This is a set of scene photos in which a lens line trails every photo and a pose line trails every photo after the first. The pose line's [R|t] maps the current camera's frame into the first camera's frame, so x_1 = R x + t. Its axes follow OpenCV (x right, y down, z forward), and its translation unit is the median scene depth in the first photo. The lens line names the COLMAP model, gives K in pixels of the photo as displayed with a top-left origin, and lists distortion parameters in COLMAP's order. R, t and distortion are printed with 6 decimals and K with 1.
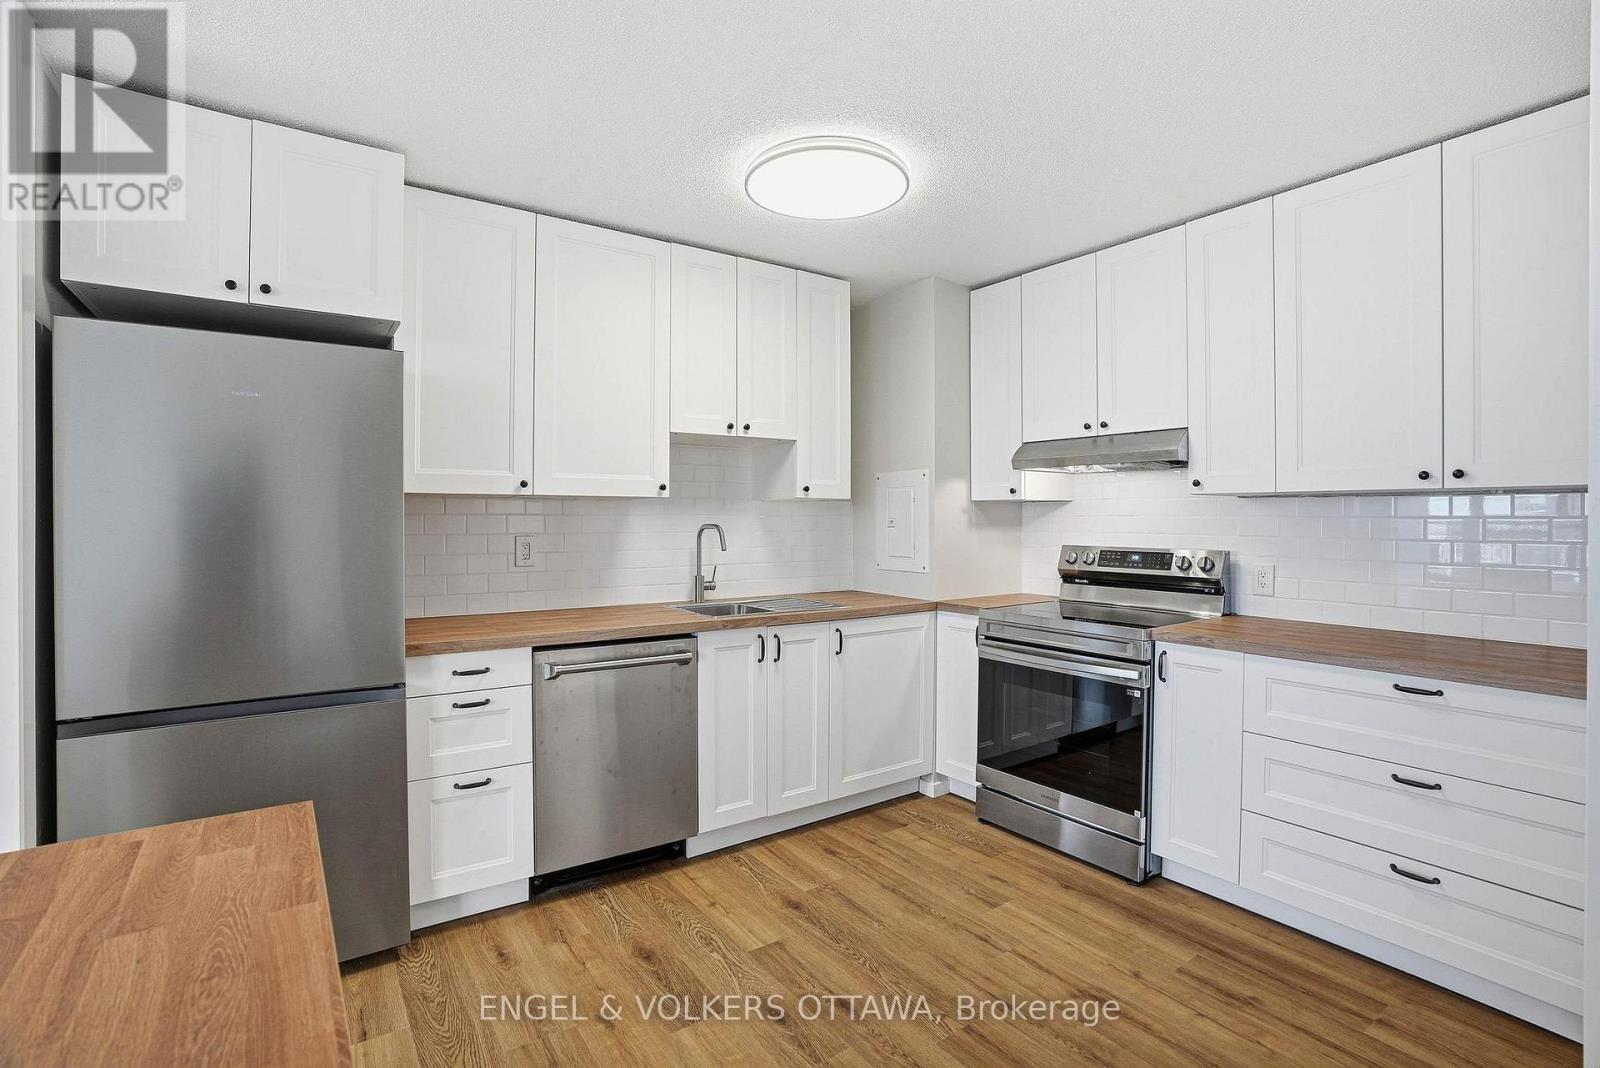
lens RADIAL K [[758.7, 0, 793.4], [0, 758.7, 523.8], [0, 0, 1]] dist [-0.073174, 0.030126]
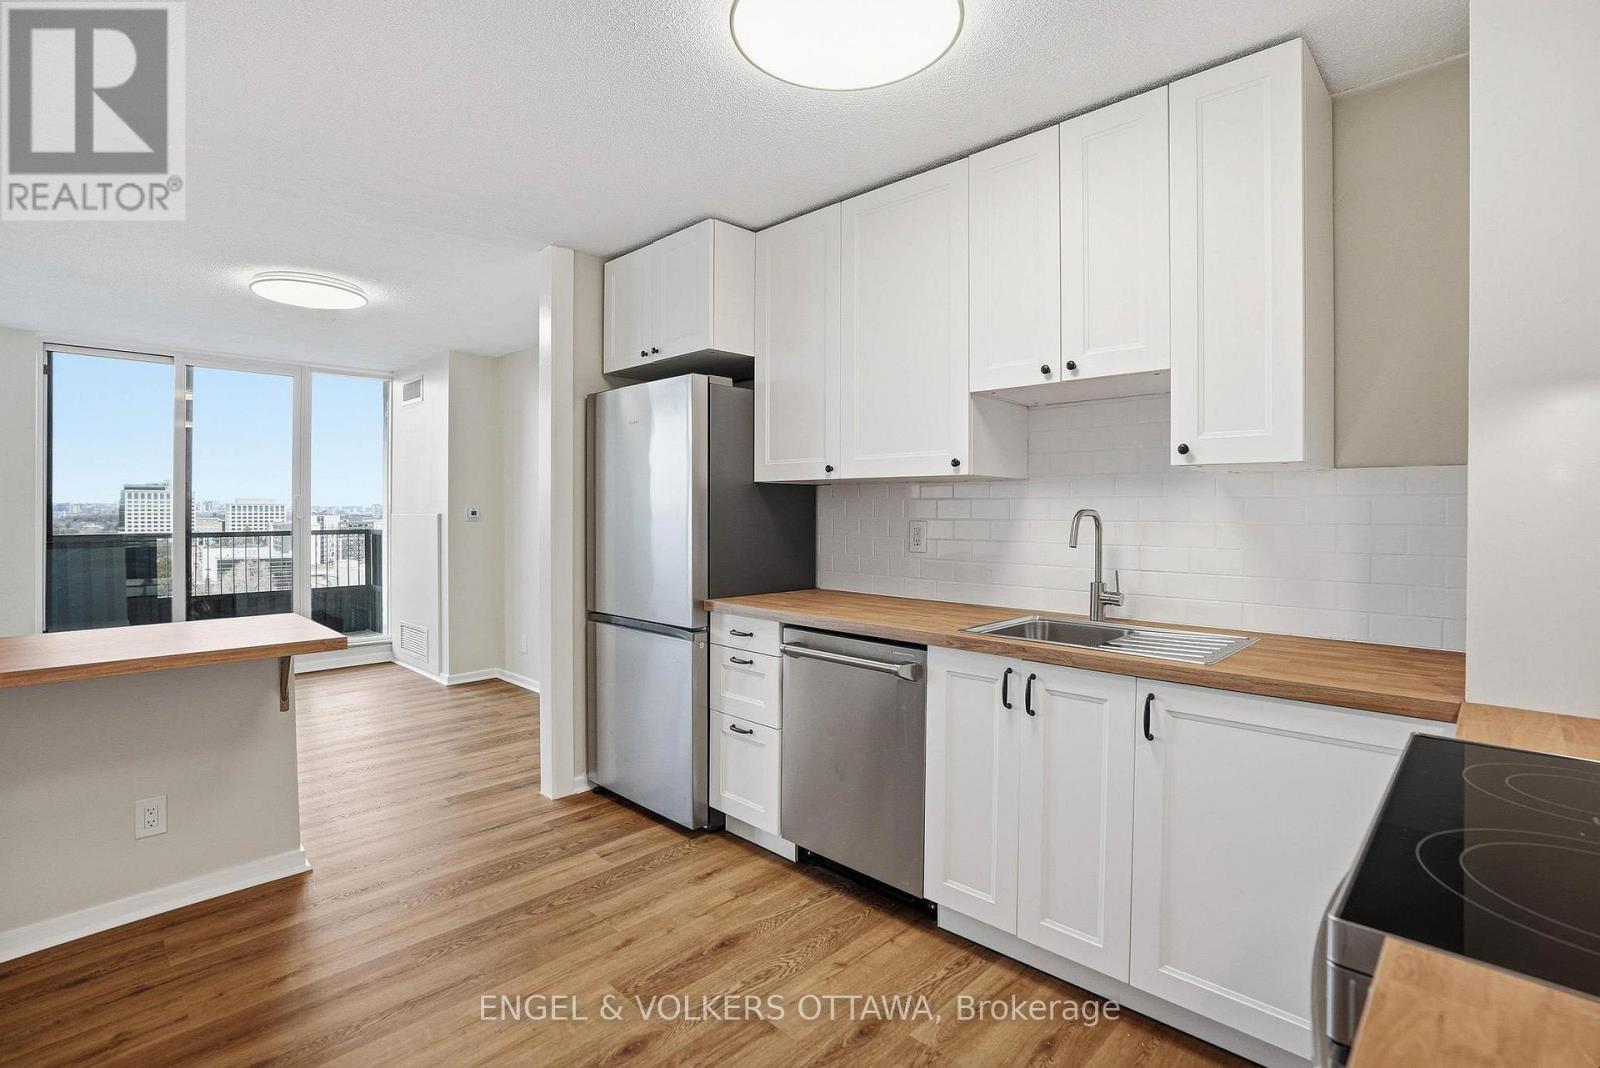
lens RADIAL K [[765.9, 0, 792.2], [0, 765.9, 512.8], [0, 0, 1]] dist [-0.067589, 0.023499]
pose [[0.180656, 0.006731, -0.983523, 0.588693], [-0.007362, 0.999958, 0.005491, 0.001928], [0.983519, 0.006248, 0.180698, 0.667002]]
